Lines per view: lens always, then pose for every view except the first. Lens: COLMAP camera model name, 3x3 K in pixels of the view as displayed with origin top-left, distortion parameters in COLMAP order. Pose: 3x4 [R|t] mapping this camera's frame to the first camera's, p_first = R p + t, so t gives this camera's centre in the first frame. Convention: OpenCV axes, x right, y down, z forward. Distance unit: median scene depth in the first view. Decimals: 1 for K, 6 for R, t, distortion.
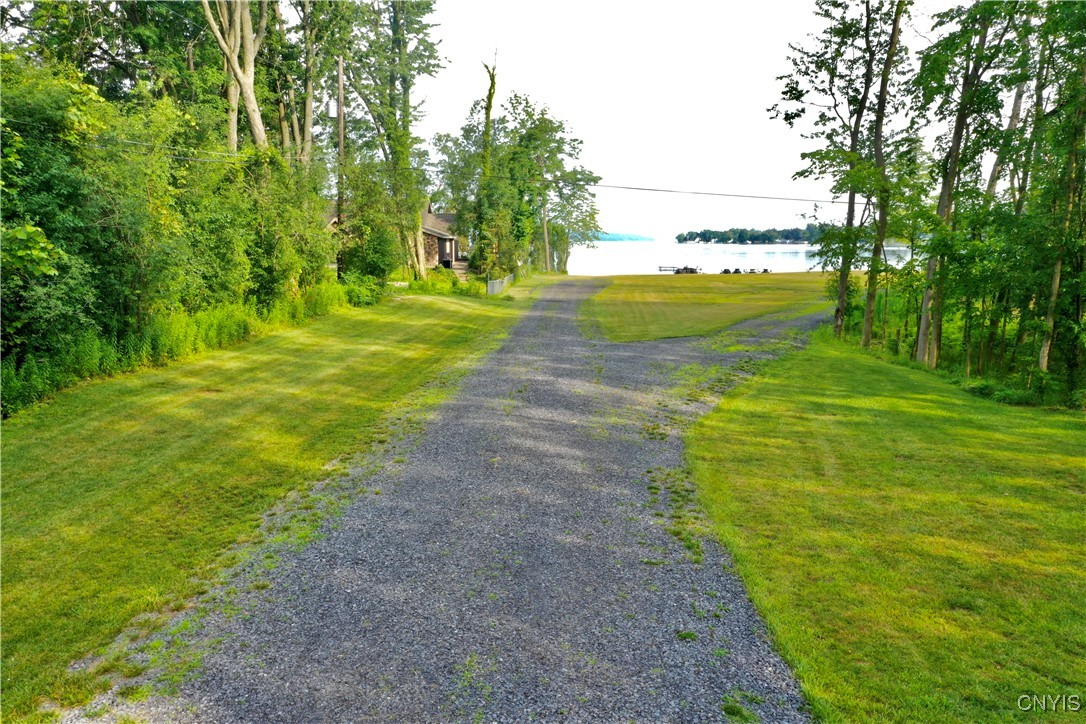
lens RADIAL K [[851.4, 0, 544.0], [0, 851.4, 357.3], [0, 0, 1]] dist [-0.000258, -0.007146]
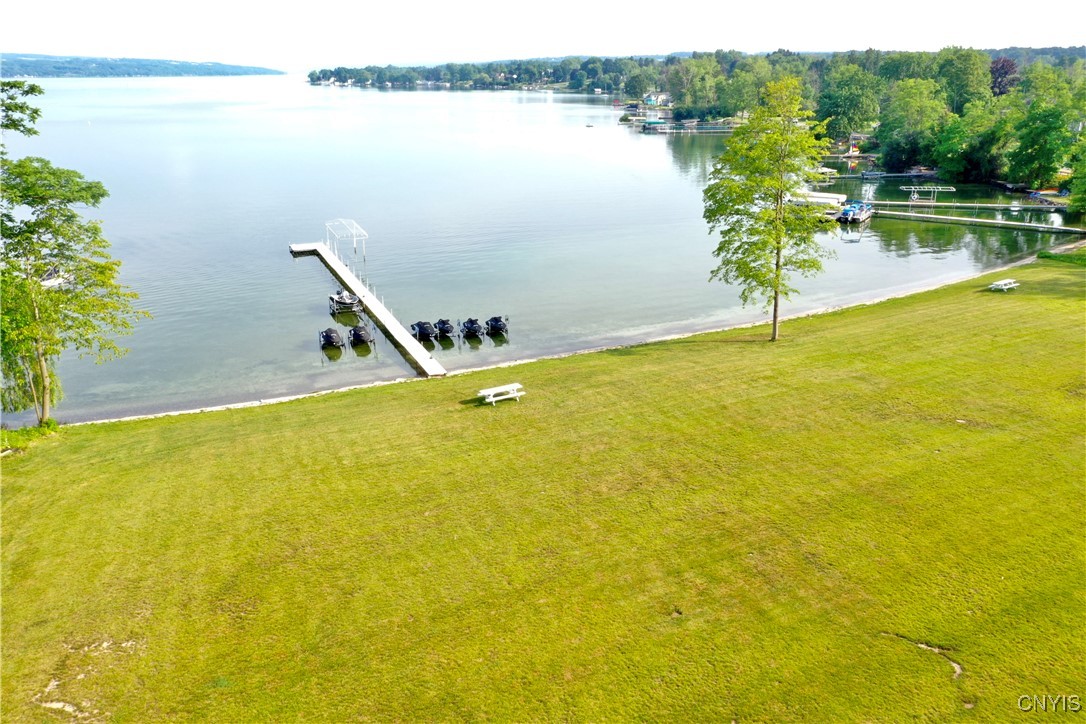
lens RADIAL K [[851.4, 0, 544.0], [0, 851.4, 357.3], [0, 0, 1]] dist [-0.000258, -0.007146]
pose [[0.917245, -0.124897, 0.378236, 0.093410], [0.052762, 0.979299, 0.195423, -0.199723], [-0.394814, -0.159294, 0.904847, 0.560751]]
